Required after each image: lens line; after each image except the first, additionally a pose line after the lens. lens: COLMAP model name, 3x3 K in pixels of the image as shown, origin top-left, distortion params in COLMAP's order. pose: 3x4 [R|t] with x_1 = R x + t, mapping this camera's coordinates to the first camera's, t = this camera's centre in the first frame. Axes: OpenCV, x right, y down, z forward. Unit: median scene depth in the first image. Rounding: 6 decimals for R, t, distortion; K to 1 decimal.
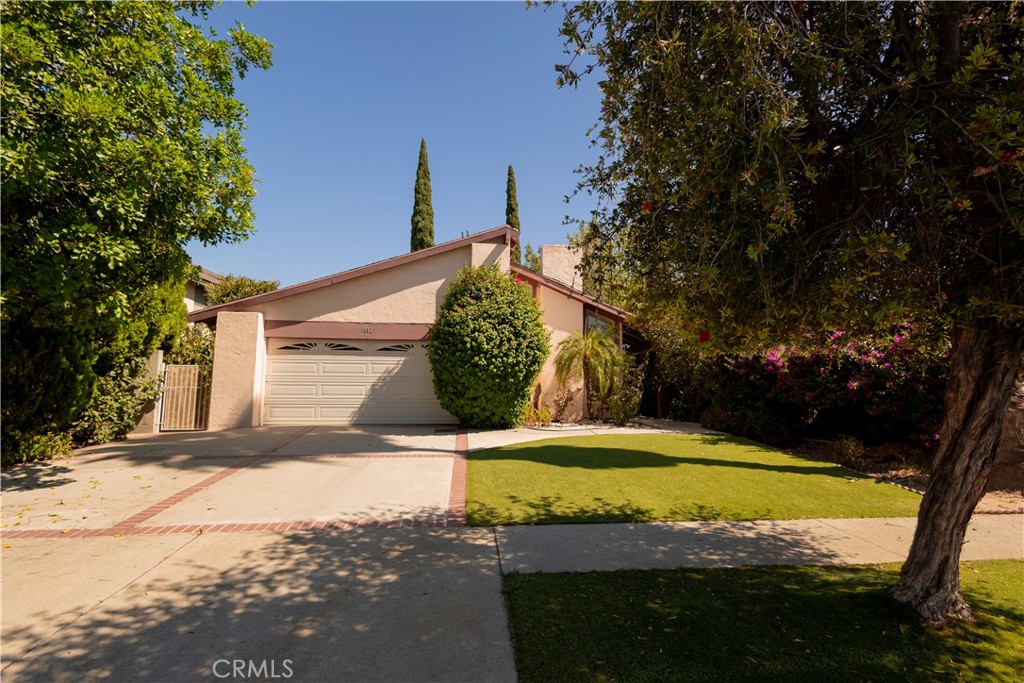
lens RADIAL K [[471.6, 0, 512.0], [0, 471.6, 341.5], [0, 0, 1]] dist [0.012128, 0.000186]
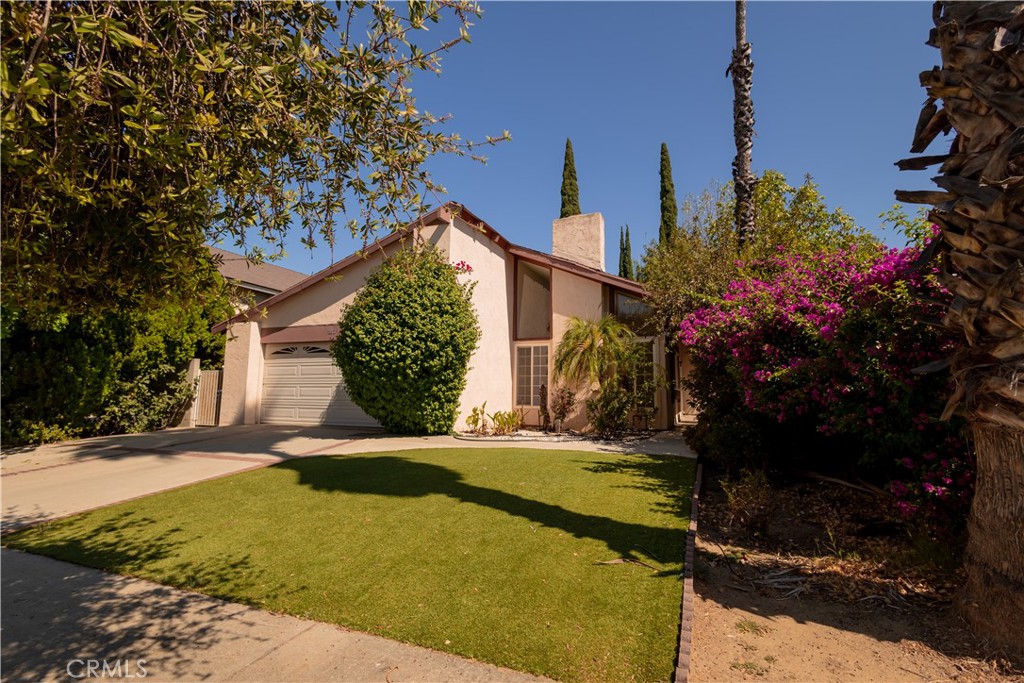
lens RADIAL K [[471.6, 0, 512.0], [0, 471.6, 341.5], [0, 0, 1]] dist [0.012128, 0.000186]
pose [[0.879900, -0.052974, -0.472196, 0.538325], [0.044269, 0.998583, -0.029535, 0.046138], [0.473091, 0.005084, 0.880999, 0.318936]]
